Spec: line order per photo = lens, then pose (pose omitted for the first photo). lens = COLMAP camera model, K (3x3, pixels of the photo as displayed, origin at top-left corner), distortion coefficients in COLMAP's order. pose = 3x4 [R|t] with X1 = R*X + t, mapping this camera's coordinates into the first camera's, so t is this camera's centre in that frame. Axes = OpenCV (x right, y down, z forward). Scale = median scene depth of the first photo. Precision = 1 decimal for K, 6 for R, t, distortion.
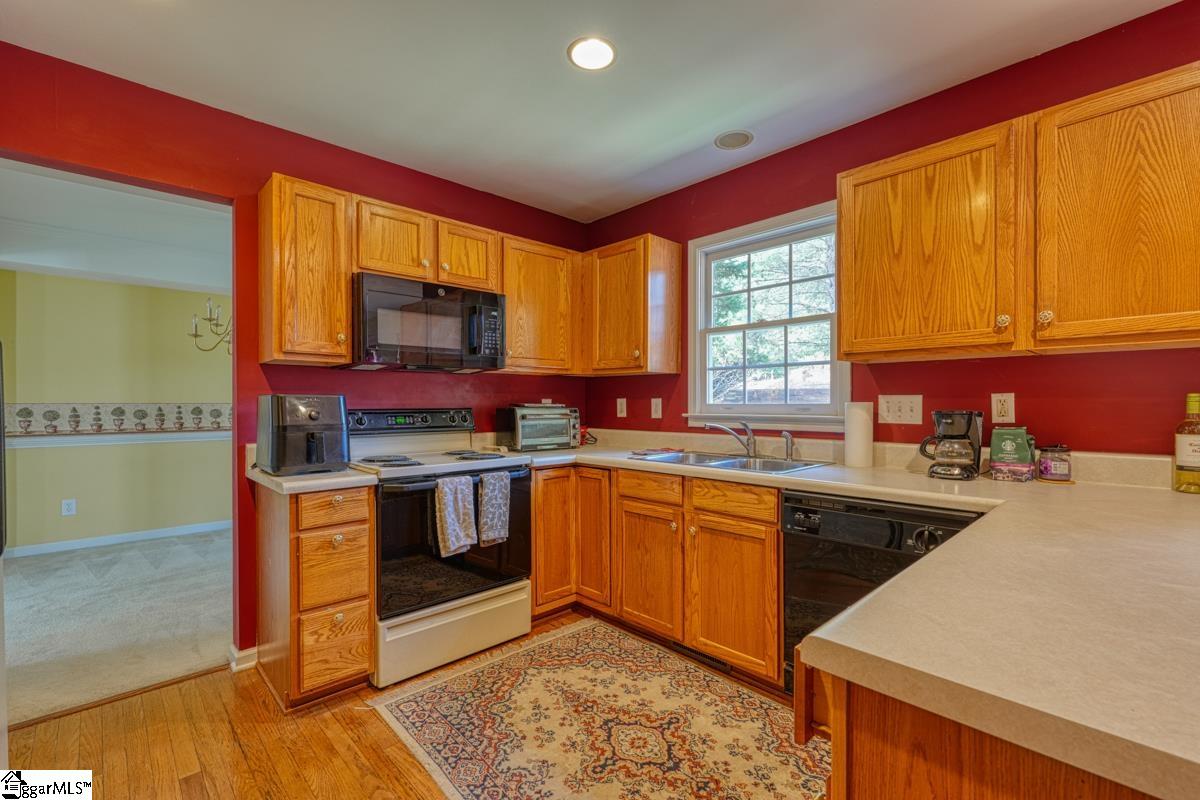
lens RADIAL K [[531.3, 0, 600.1], [0, 531.3, 399.5], [0, 0, 1]] dist [0.001002, 0.000485]
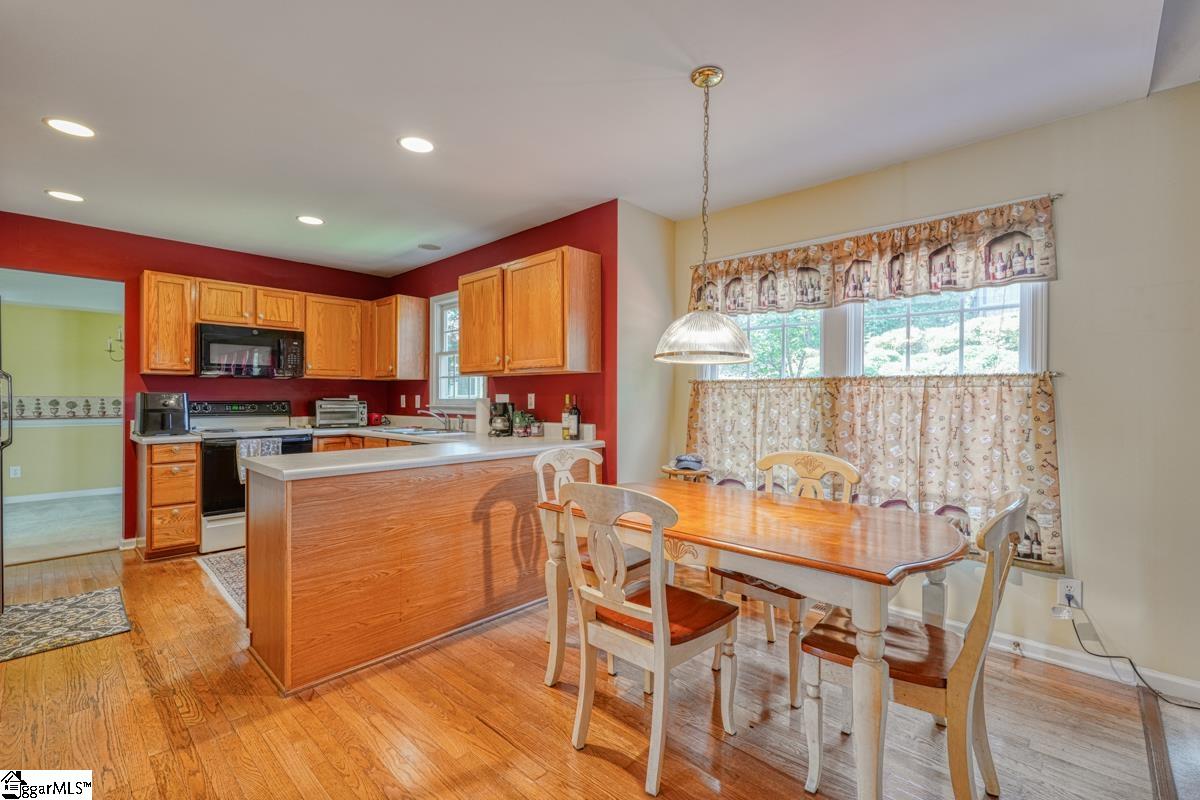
lens RADIAL K [[531.3, 0, 601.3], [0, 531.3, 391.8], [0, 0, 1]] dist [0.001002, 0.000485]
pose [[0.998221, 0.004952, 0.059415, 0.756615], [-0.004578, 0.999969, -0.006434, -0.006219], [-0.059445, 0.006150, 0.998213, -0.816645]]
